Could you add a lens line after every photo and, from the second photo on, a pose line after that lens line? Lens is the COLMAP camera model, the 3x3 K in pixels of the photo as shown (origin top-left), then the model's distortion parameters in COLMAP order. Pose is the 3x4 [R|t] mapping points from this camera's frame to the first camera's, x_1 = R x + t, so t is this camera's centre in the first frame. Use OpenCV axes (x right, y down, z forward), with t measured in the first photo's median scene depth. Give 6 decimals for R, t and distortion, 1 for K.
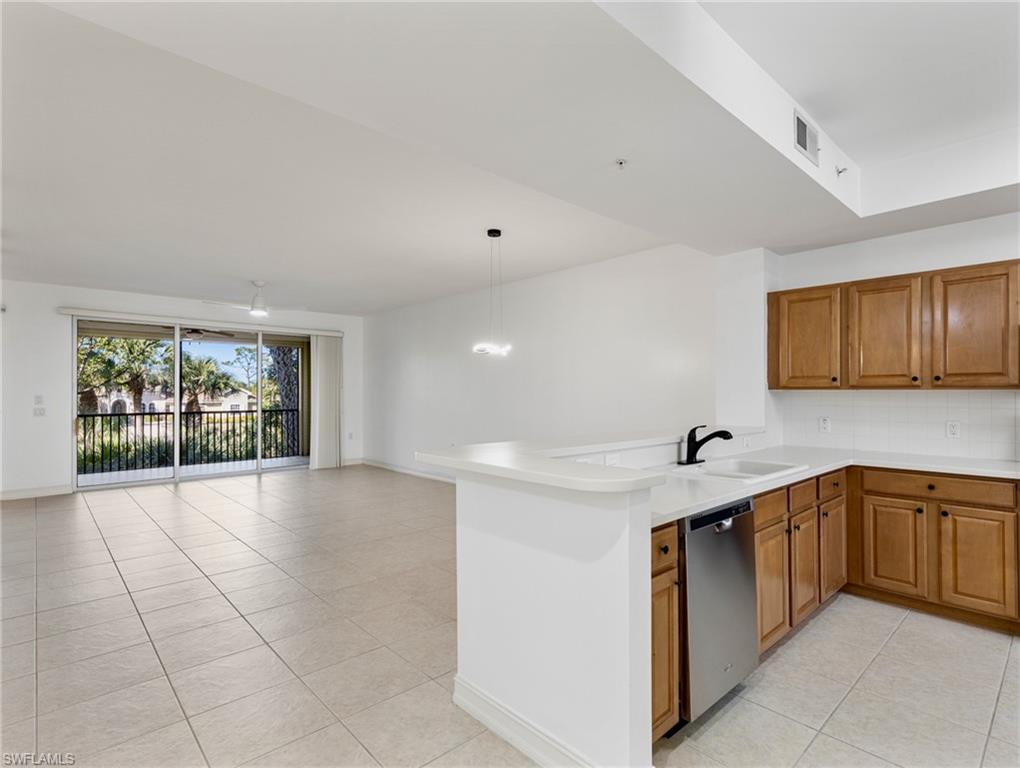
lens RADIAL K [[515.6, 0, 511.7], [0, 515.6, 385.5], [0, 0, 1]] dist [0.001825, -0.000568]
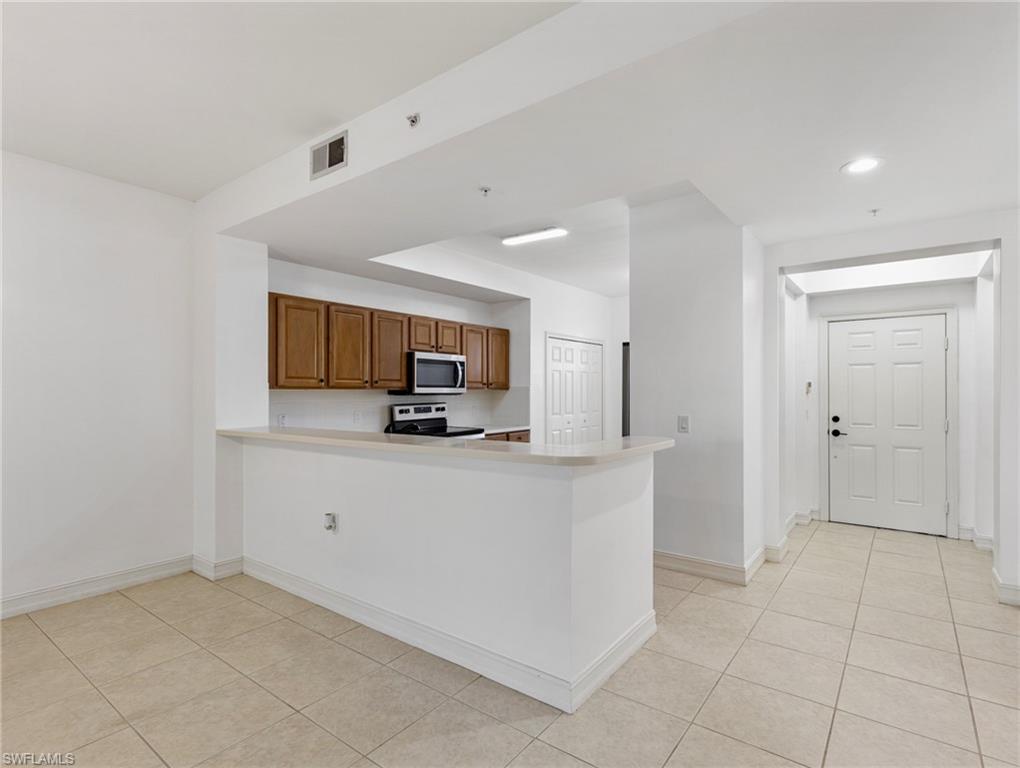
lens RADIAL K [[520.6, 0, 515.2], [0, 520.6, 389.3], [0, 0, 1]] dist [0.006910, 0.000172]
pose [[-0.183459, 0.005053, 0.983014, -0.717450], [-0.010353, 0.999921, -0.007072, 0.013638], [-0.982973, -0.011474, -0.183392, 0.877602]]
